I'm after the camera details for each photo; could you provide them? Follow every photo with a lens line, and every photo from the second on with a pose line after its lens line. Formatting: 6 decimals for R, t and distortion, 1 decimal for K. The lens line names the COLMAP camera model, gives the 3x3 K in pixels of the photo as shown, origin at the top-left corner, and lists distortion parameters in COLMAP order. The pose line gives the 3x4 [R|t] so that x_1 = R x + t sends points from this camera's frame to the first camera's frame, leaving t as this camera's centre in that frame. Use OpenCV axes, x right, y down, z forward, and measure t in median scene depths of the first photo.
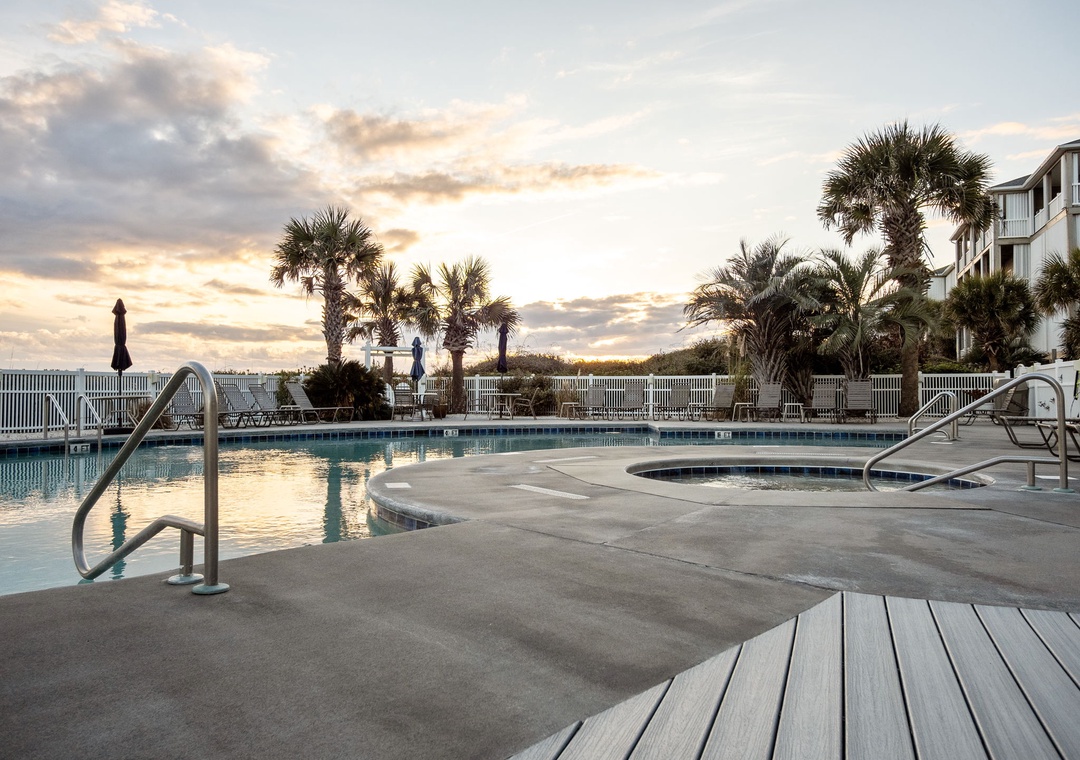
lens RADIAL K [[880.0, 0, 540.0], [0, 880.0, 380.0], [0, 0, 1]] dist [0.005899, -0.000935]
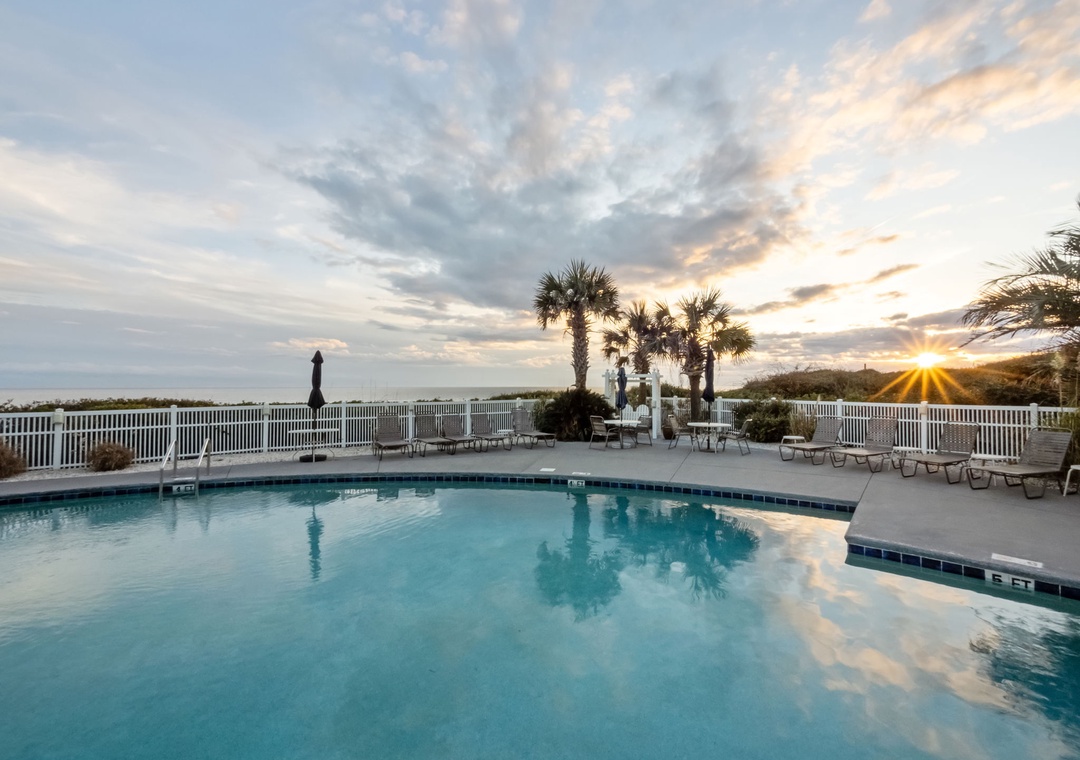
lens RADIAL K [[462.0, 0, 540.0], [0, 462.0, 380.0], [0, 0, 1]] dist [-0.000764, 0.000032]
pose [[0.787227, -0.008350, -0.616607, 0.116216], [0.011010, 0.999939, 0.000516, -0.032578], [0.616566, -0.007195, 0.787271, 0.469578]]
